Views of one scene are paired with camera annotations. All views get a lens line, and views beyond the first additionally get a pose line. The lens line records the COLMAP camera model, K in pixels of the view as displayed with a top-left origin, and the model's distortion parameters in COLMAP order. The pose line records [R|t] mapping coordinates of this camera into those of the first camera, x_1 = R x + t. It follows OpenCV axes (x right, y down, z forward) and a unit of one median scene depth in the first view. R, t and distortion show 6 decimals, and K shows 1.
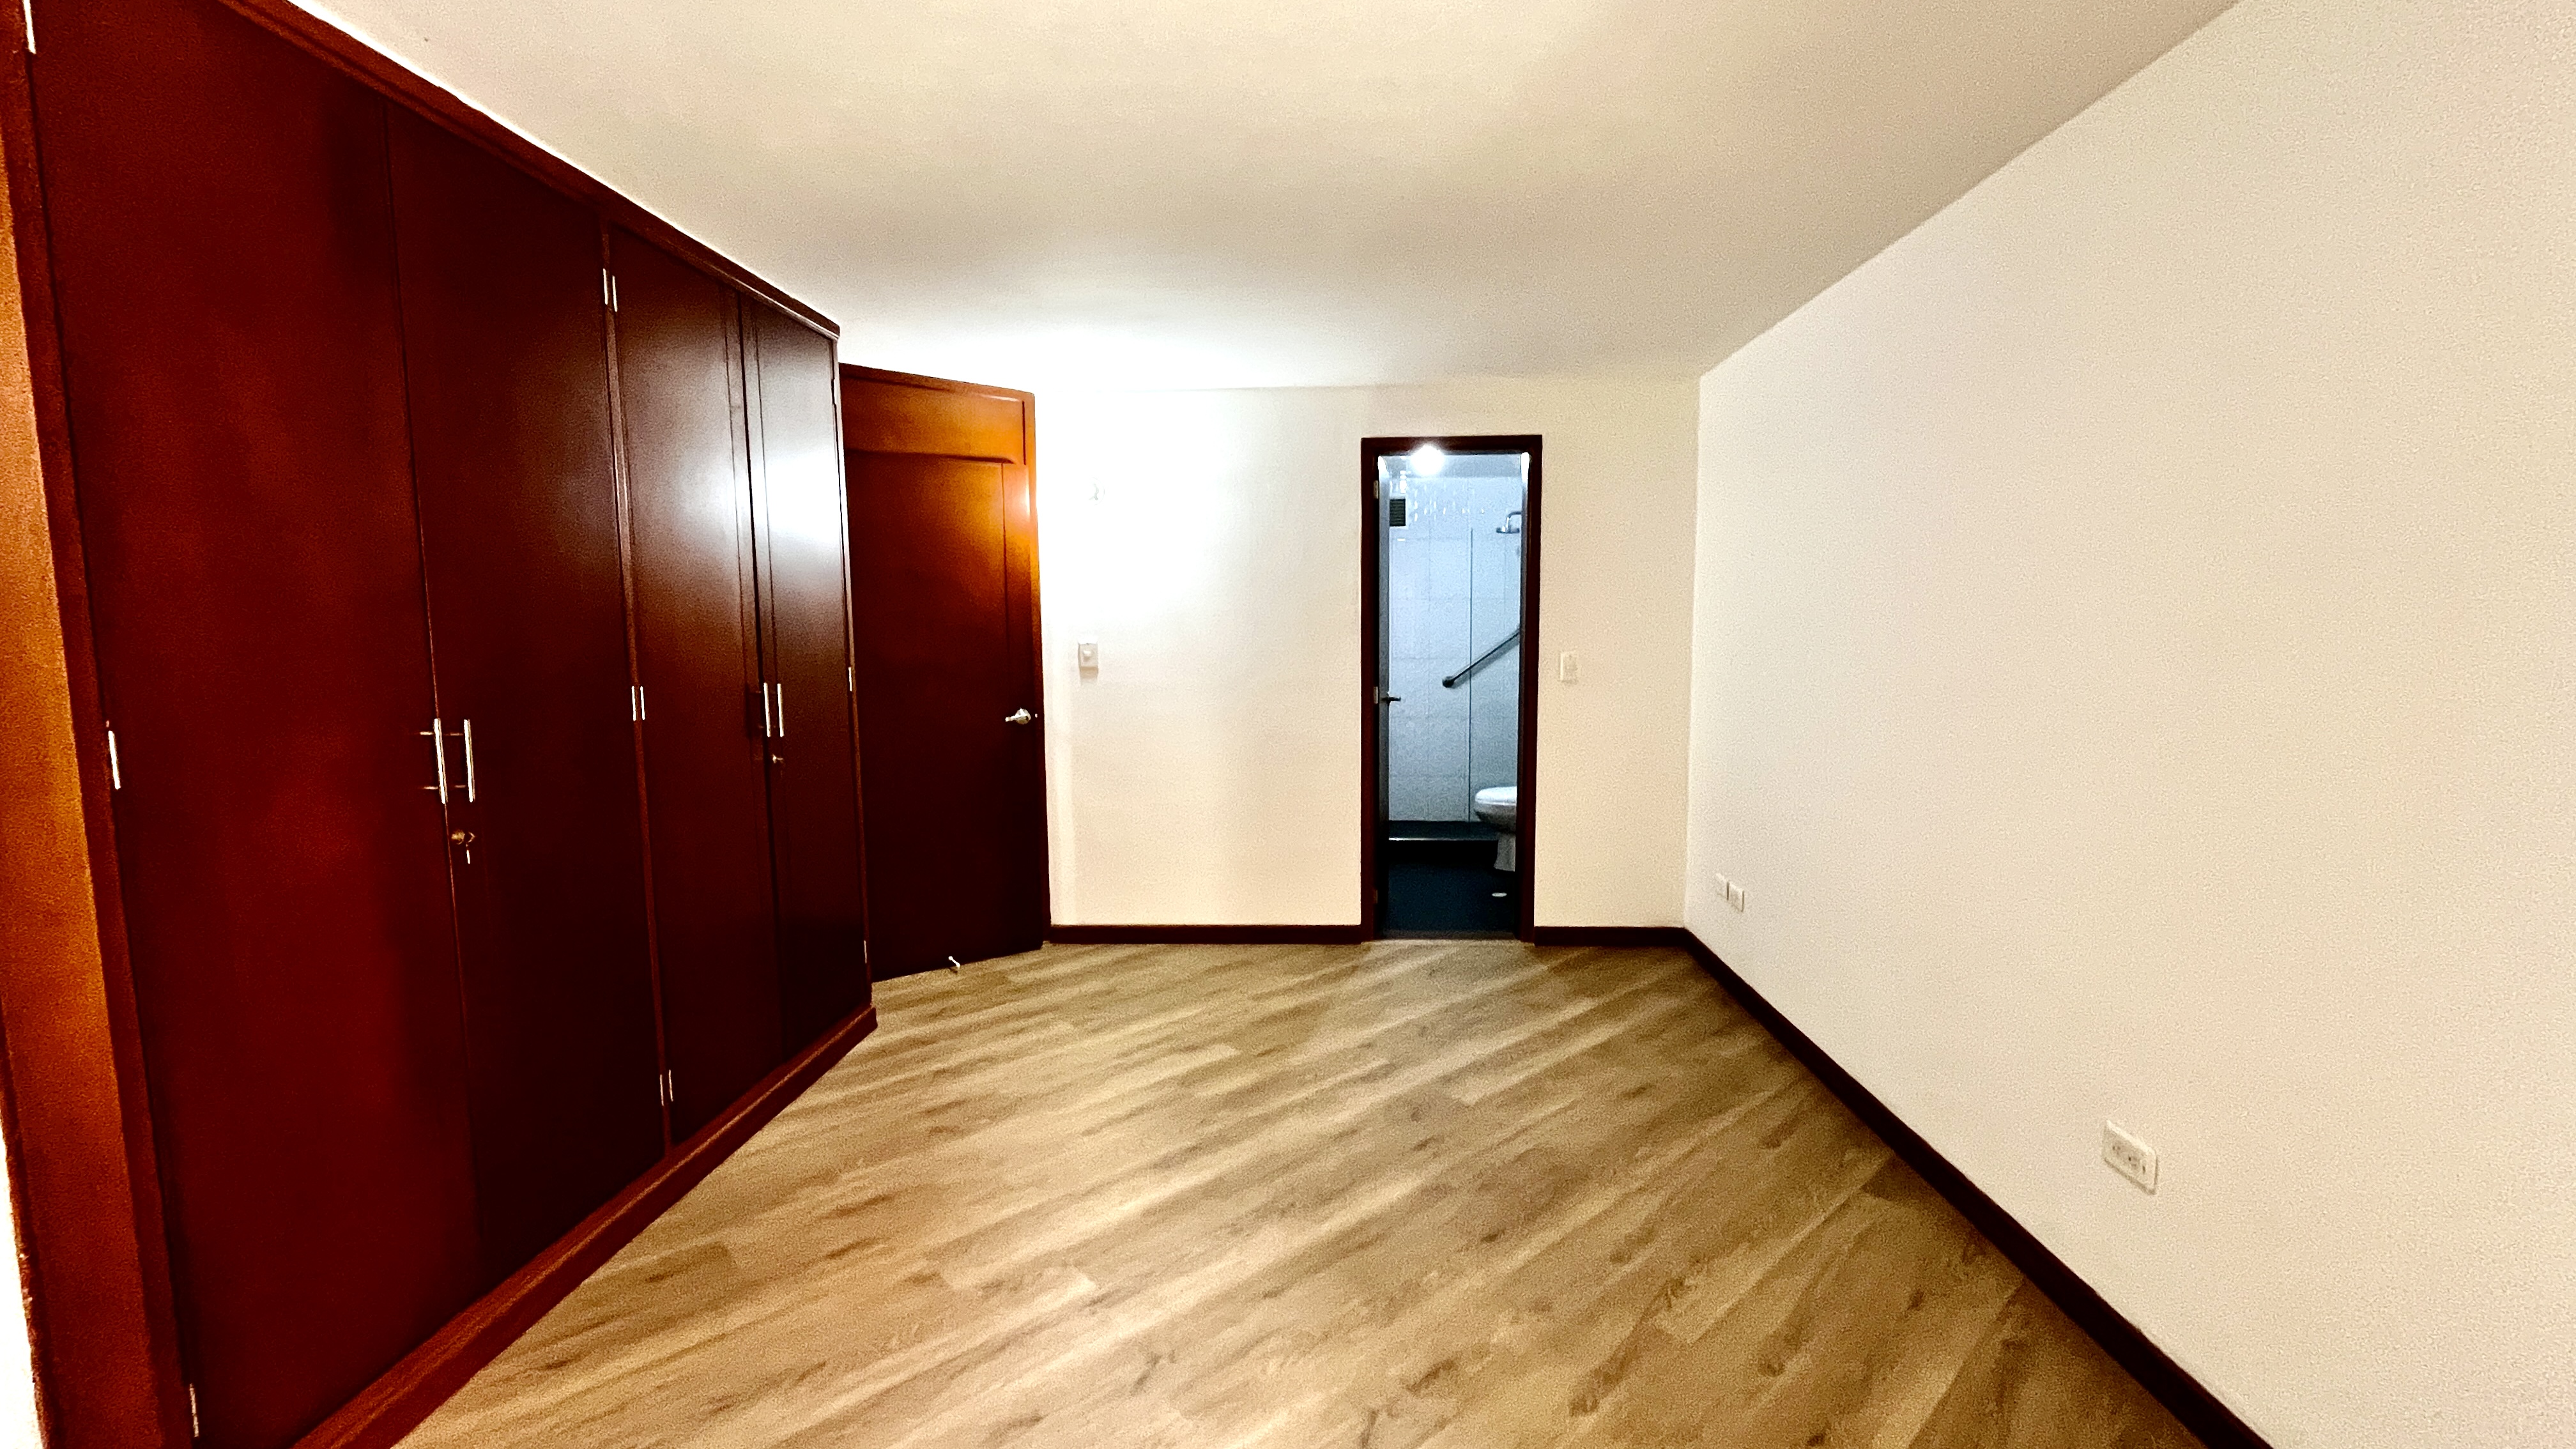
lens RADIAL K [[1050.5, 0, 1291.6], [0, 1050.5, 724.9], [0, 0, 1]] dist [-0.003370, 0.000263]
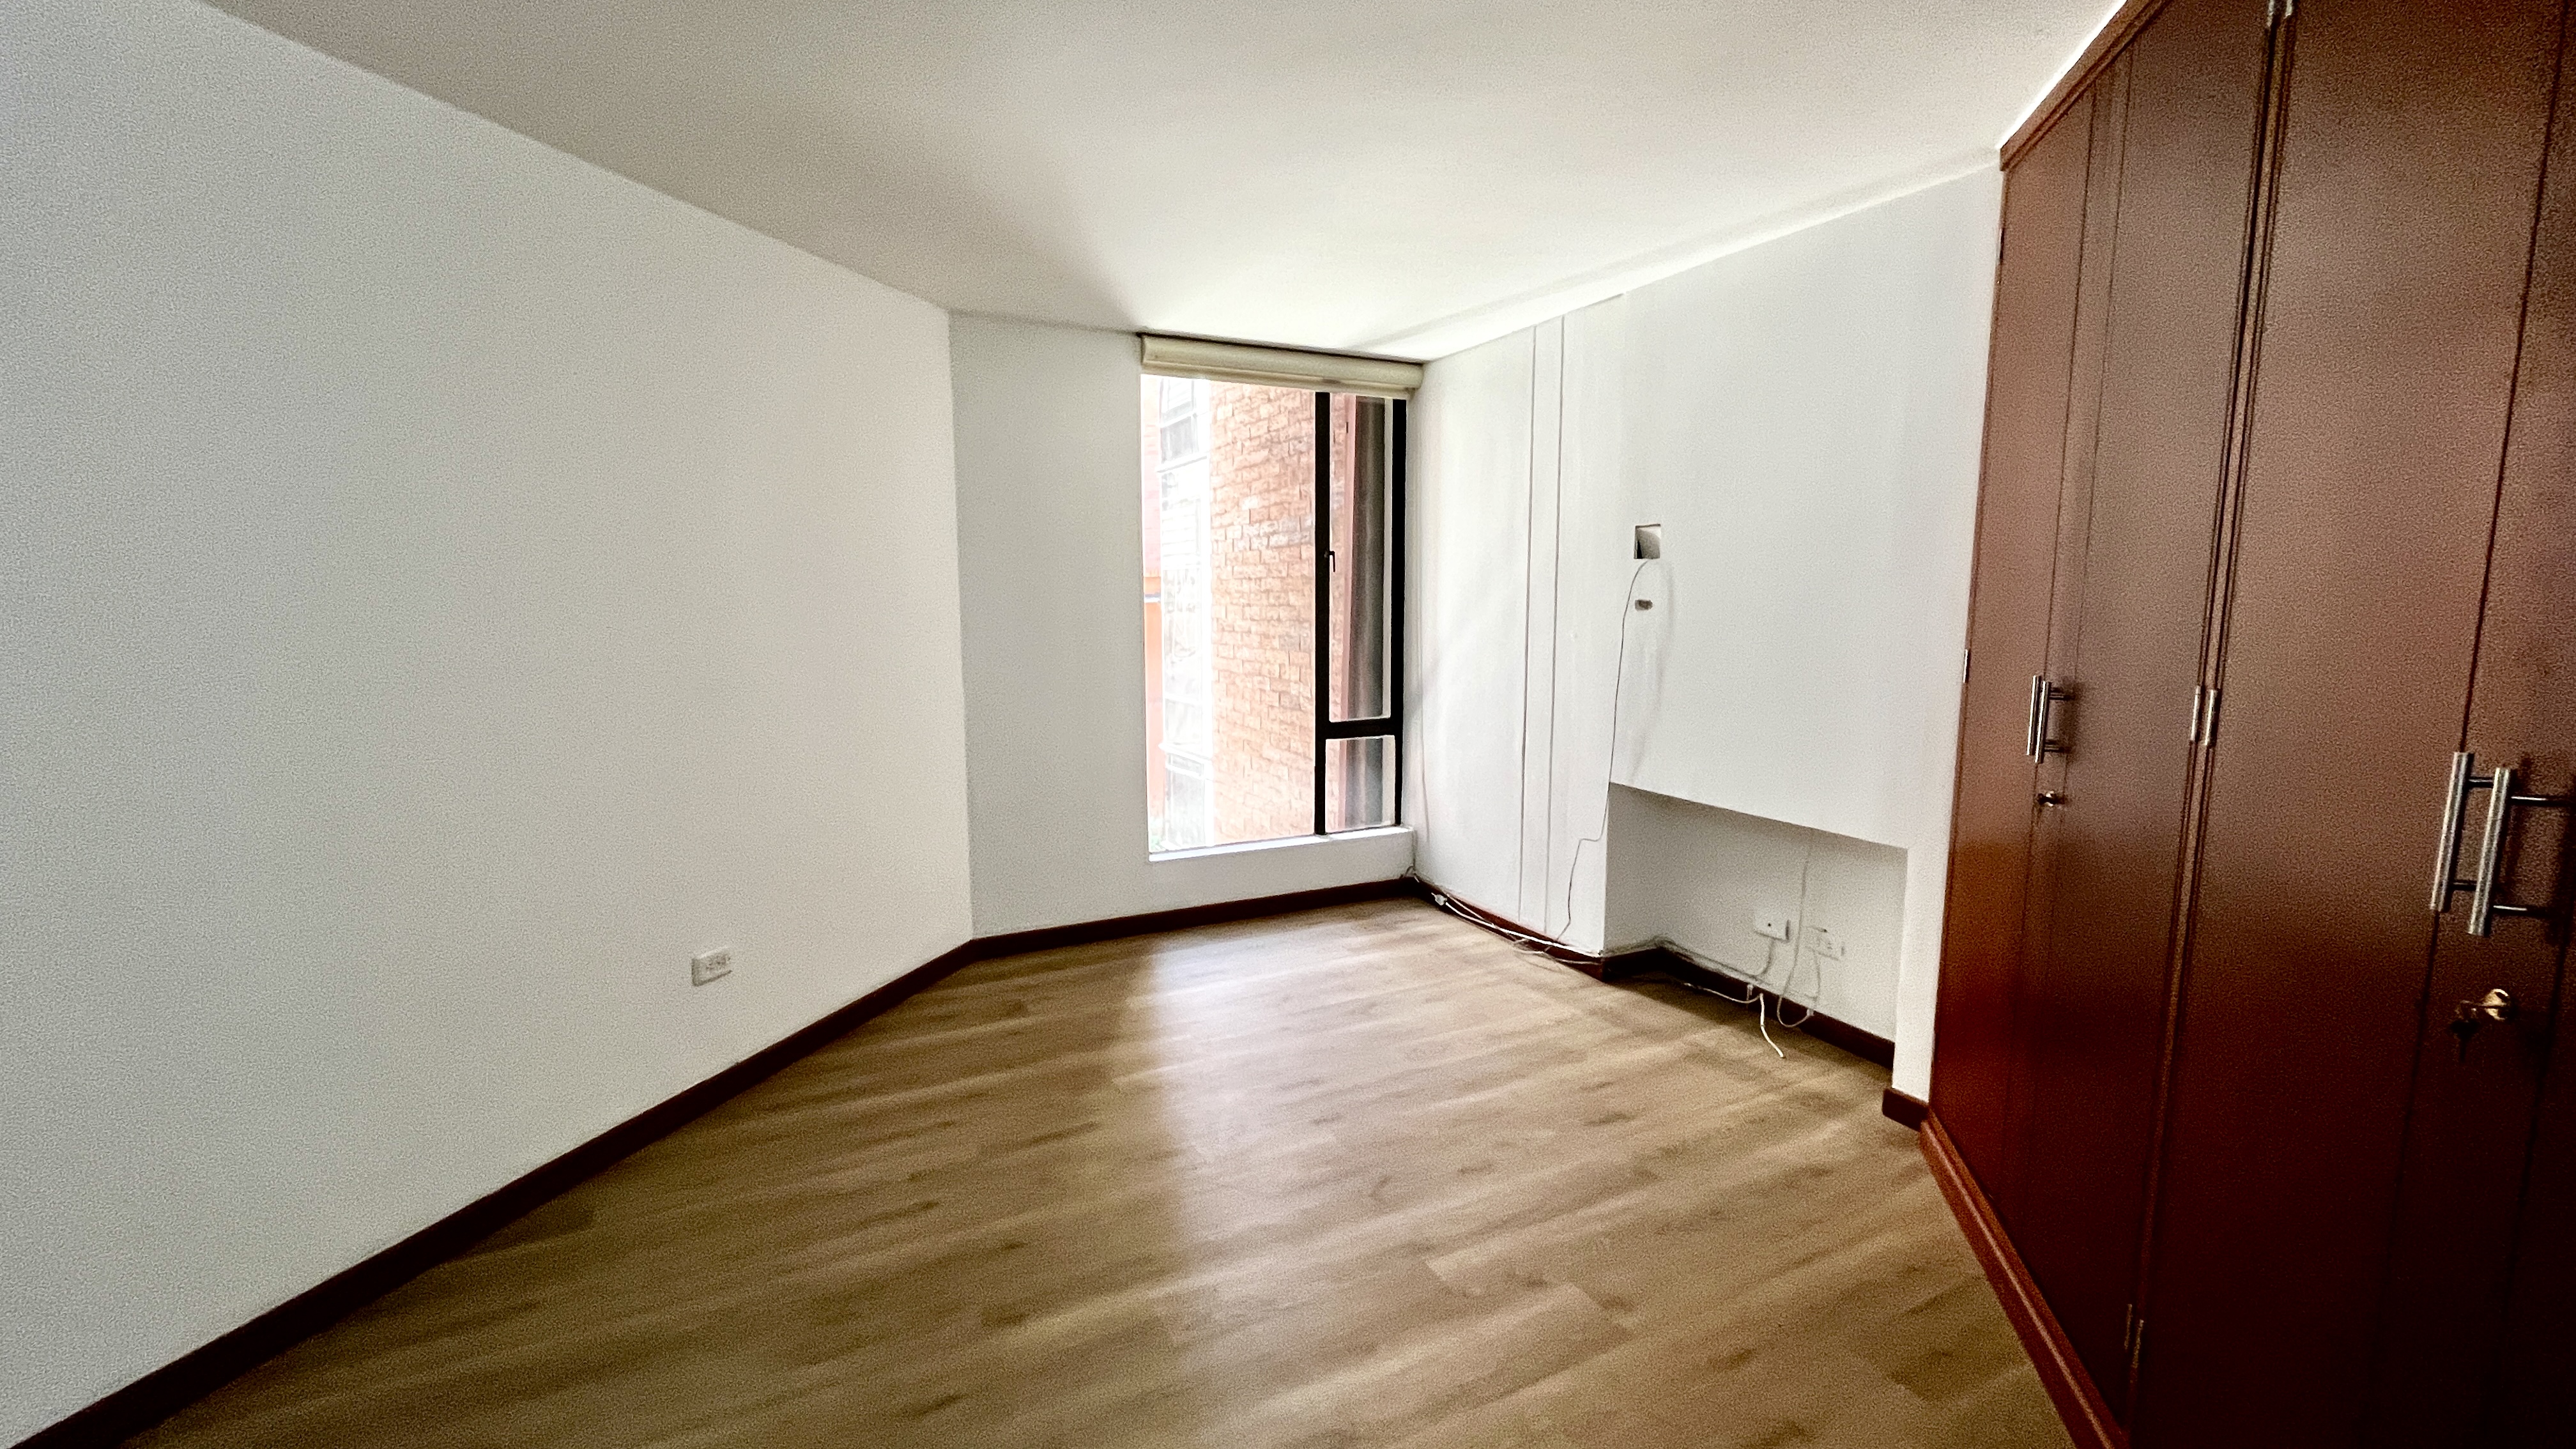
lens RADIAL K [[1050.5, 0, 1291.6], [0, 1050.5, 724.9], [0, 0, 1]] dist [-0.003370, 0.000263]
pose [[-0.966608, -0.024054, 0.255127, -0.298870], [0.029565, 0.978468, 0.204269, -0.166051], [-0.254547, 0.204991, -0.945084, 1.840795]]
